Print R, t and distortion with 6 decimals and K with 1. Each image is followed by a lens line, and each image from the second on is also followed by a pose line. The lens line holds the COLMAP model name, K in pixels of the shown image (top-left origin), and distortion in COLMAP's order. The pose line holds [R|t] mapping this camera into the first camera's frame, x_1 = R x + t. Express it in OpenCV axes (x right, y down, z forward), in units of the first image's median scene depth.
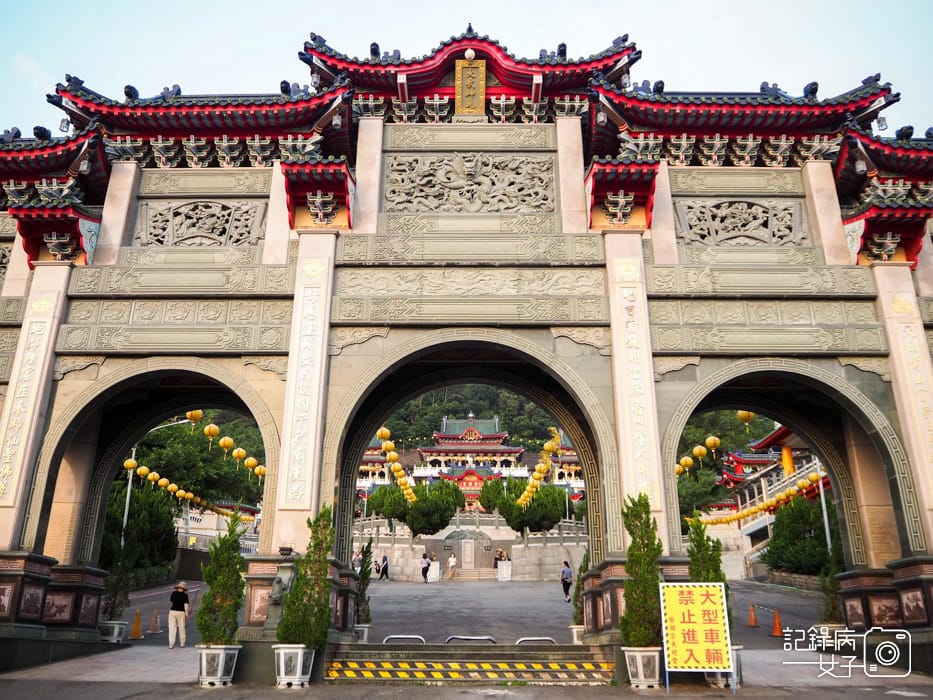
lens RADIAL K [[780.7, 0, 466.7], [0, 780.7, 348.3], [0, 0, 1]] dist [-0.062105, 0.028048]
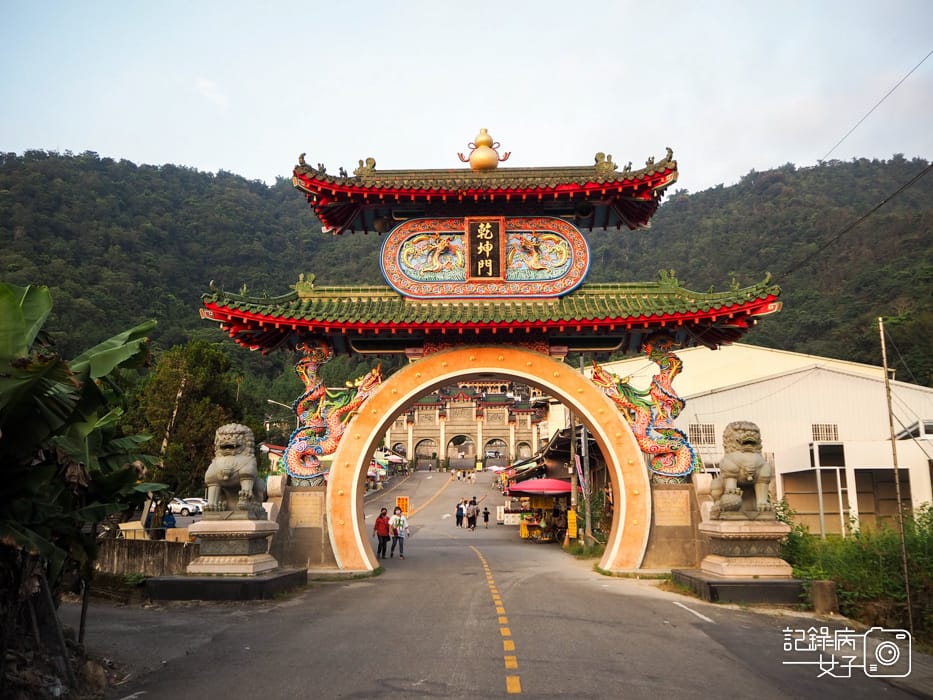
lens RADIAL K [[780.7, 0, 466.8], [0, 780.7, 351.3], [0, 0, 1]] dist [-0.062105, 0.028048]
pose [[0.998847, -0.013266, -0.046130, 0.451348], [0.021198, 0.984167, 0.175972, -2.310691], [0.043066, -0.176747, 0.983314, -6.932920]]
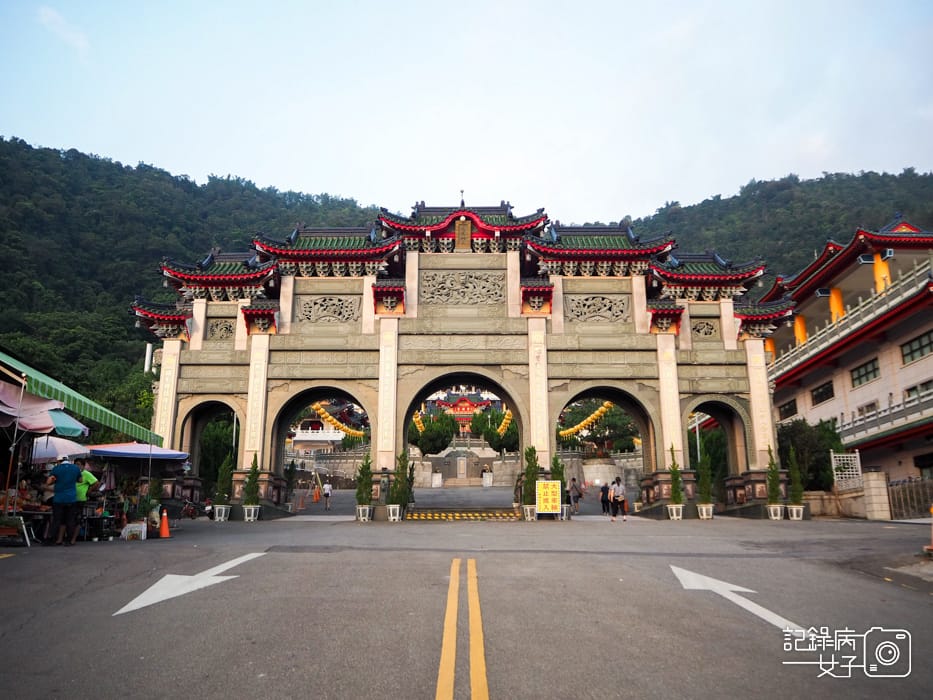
lens RADIAL K [[780.7, 0, 467.9], [0, 780.7, 350.0], [0, 0, 1]] dist [-0.062105, 0.028048]
pose [[0.999944, -0.002510, 0.010297, -0.004284], [0.001353, 0.993834, 0.110866, -0.291488], [-0.010512, -0.110846, 0.993782, -1.065554]]
